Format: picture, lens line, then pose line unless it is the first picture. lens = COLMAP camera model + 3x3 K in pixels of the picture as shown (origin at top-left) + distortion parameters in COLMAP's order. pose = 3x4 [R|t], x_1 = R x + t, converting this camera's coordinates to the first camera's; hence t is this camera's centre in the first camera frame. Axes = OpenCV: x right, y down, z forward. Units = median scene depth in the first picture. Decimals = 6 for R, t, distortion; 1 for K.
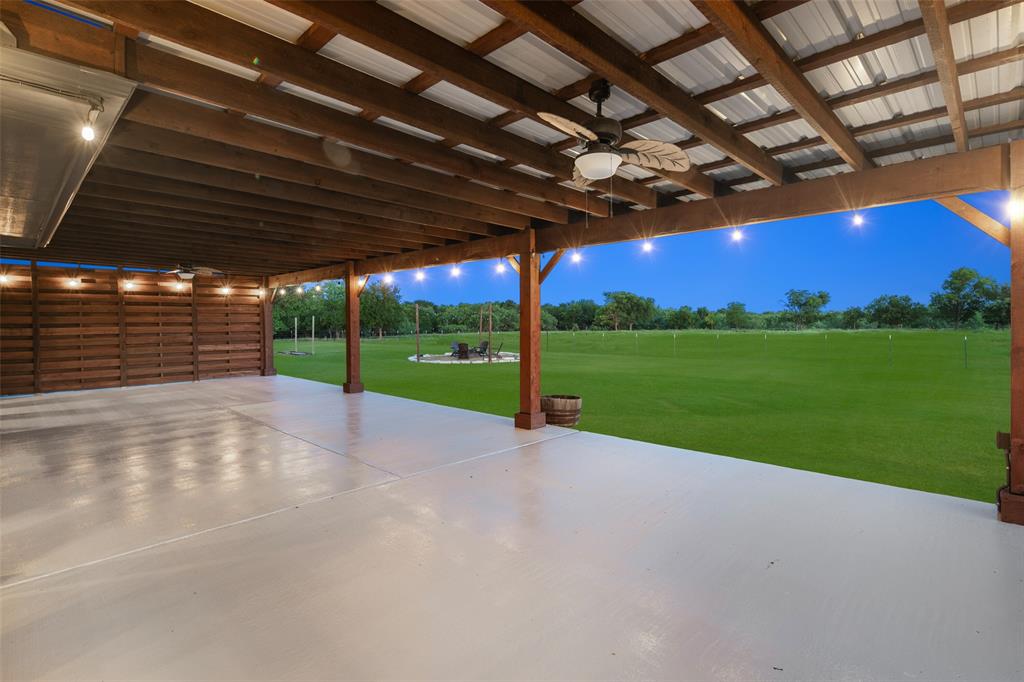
lens RADIAL K [[497.9, 0, 532.8], [0, 497.9, 323.3], [0, 0, 1]] dist [0.001702, -0.001716]
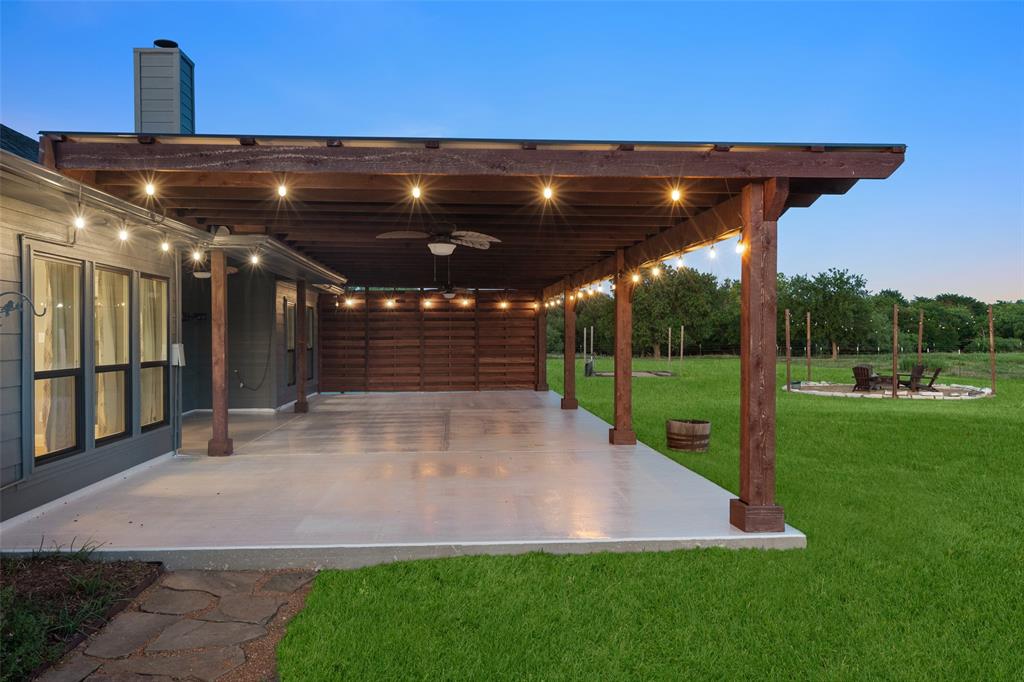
lens RADIAL K [[775.3, 0, 521.3], [0, 775.3, 338.6], [0, 0, 1]] dist [0.000462, 0.005869]
pose [[0.752606, 0.008097, -0.658422, 0.556066], [-0.004261, 0.999963, 0.007426, -0.010317], [0.658458, -0.002783, 0.752613, -0.210212]]
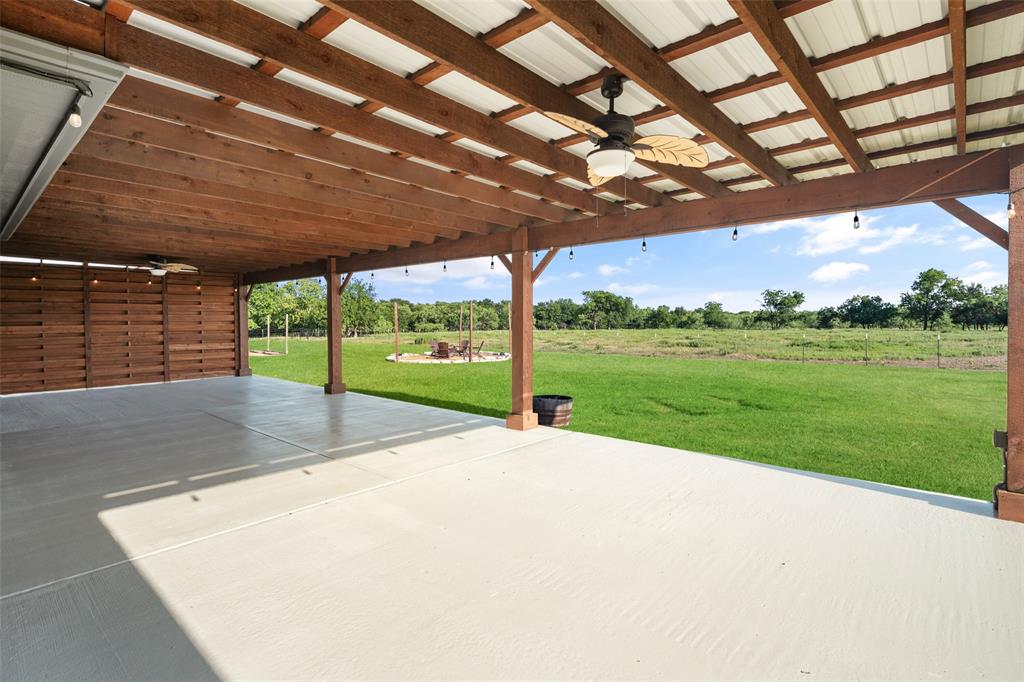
lens RADIAL K [[497.9, 0, 523.7], [0, 497.9, 324.4], [0, 0, 1]] dist [0.001702, -0.001716]
pose [[0.999067, 0.001802, 0.043140, -0.034786], [-0.002021, 0.999985, 0.005041, -0.001476], [-0.043130, -0.005124, 0.999056, 0.010961]]
